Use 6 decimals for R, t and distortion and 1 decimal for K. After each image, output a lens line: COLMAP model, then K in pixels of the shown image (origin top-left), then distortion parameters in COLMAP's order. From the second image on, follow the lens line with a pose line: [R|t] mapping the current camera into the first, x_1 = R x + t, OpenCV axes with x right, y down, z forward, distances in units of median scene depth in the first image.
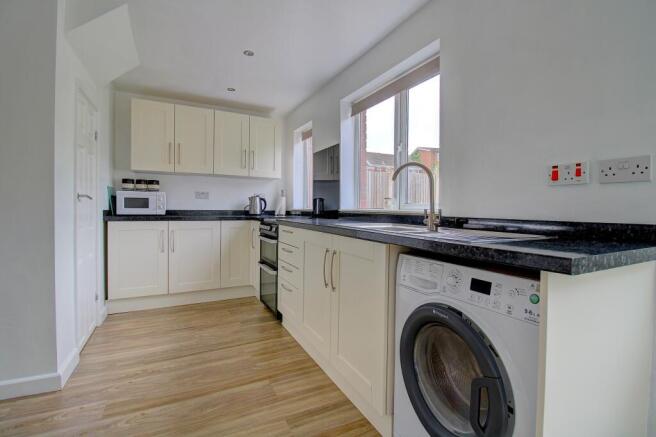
lens RADIAL K [[303.9, 0, 328.0], [0, 303.9, 218.5], [0, 0, 1]] dist [-0.033830, -0.000477]
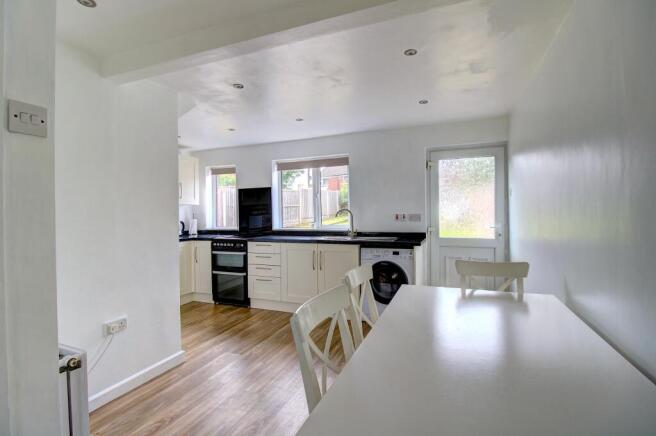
lens RADIAL K [[300.2, 0, 328.0], [0, 300.2, 218.0], [0, 0, 1]] dist [-0.000752, -0.000283]
pose [[0.771730, -0.025762, 0.635429, -1.001715], [0.042246, 0.999049, -0.010804, -0.079969], [-0.634546, 0.035182, 0.772084, -0.532395]]
